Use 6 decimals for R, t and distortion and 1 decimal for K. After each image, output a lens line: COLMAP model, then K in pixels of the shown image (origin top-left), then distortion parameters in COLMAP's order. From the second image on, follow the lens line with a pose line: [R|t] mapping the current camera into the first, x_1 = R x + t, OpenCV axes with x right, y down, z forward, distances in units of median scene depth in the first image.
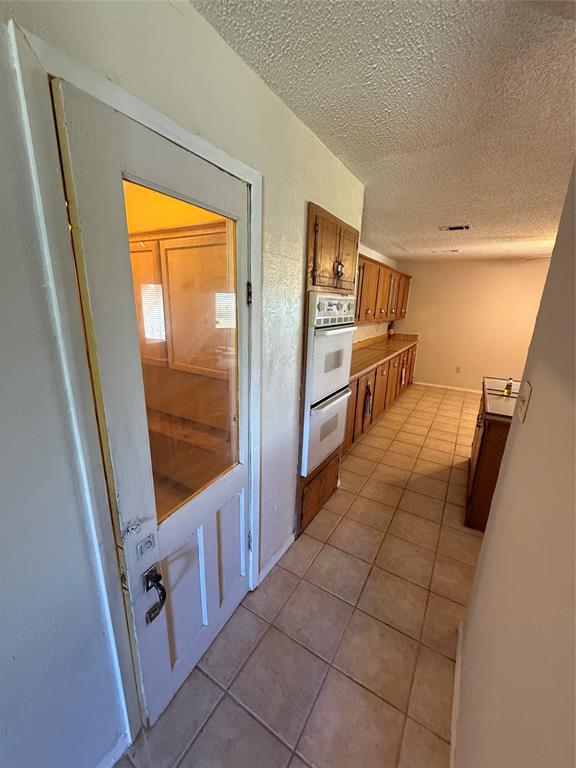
lens RADIAL K [[306.6, 0, 288.0], [0, 306.6, 384.0], [0, 0, 1]] dist [-0.001250, -0.000165]
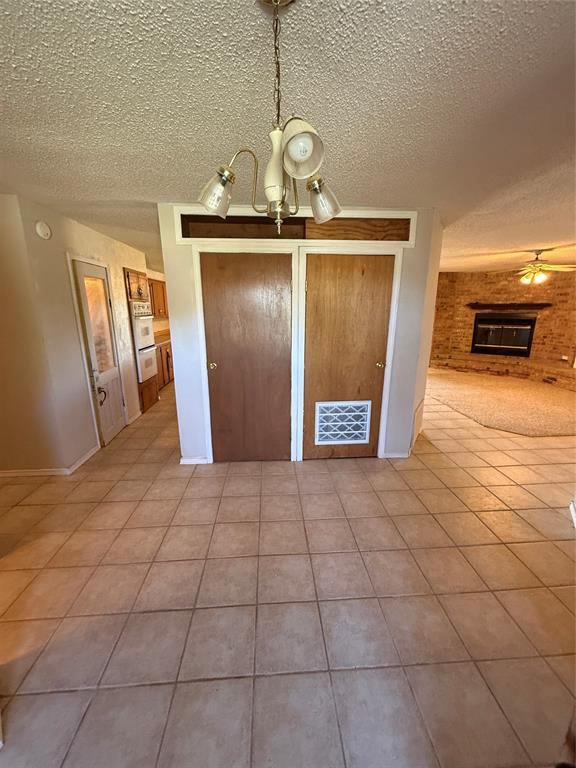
lens RADIAL K [[306.6, 0, 288.0], [0, 306.6, 384.0], [0, 0, 1]] dist [-0.001250, -0.000165]
pose [[0.816495, -0.166265, 0.552893, -0.314814], [0.170481, 0.984367, 0.044255, 0.397477], [-0.551608, 0.058123, 0.832076, -1.481732]]
